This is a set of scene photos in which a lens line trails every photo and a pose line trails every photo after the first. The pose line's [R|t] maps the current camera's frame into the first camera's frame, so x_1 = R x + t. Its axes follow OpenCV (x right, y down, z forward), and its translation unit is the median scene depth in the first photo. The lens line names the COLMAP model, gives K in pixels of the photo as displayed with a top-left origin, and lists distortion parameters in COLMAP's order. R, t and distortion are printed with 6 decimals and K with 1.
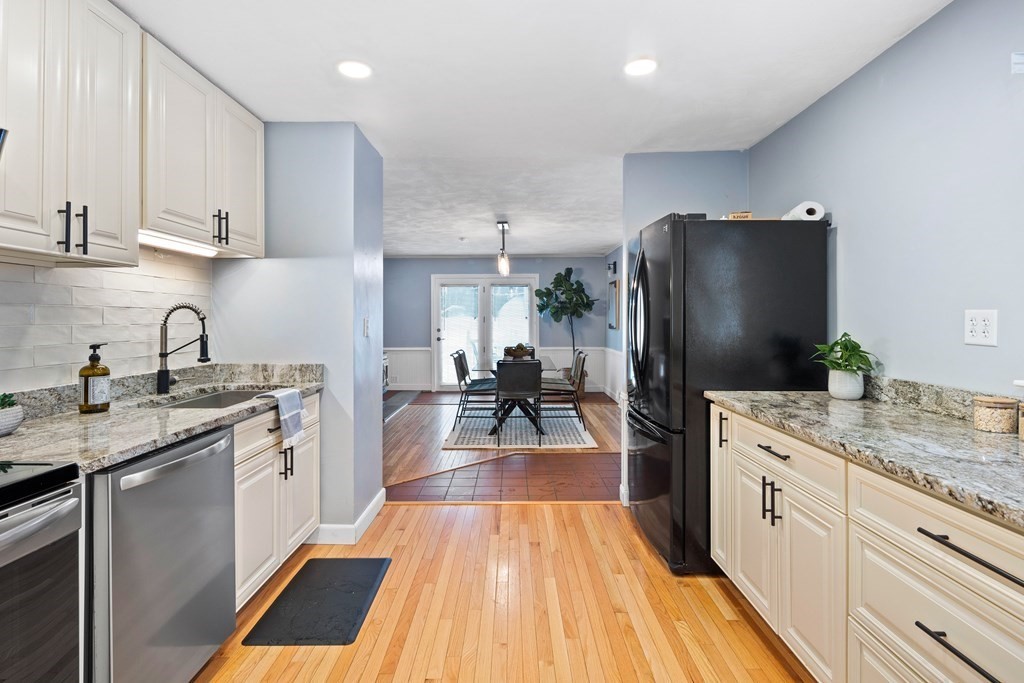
lens RADIAL K [[506.2, 0, 507.2], [0, 506.2, 317.9], [0, 0, 1]] dist [-0.000540, -0.002359]
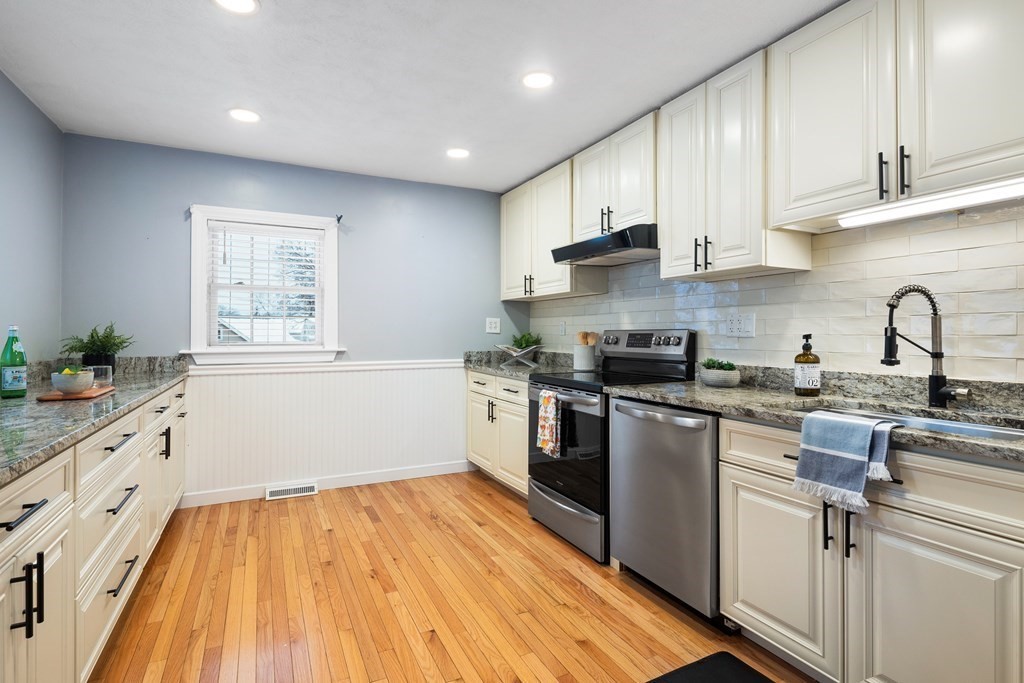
lens RADIAL K [[506.2, 0, 513.4], [0, 506.2, 334.4], [0, 0, 1]] dist [-0.000540, -0.002359]
pose [[-0.892574, 0.000251, -0.450900, 0.255987], [0.001360, 0.999997, -0.002135, 0.052076], [0.450898, -0.002519, -0.892572, 1.668440]]
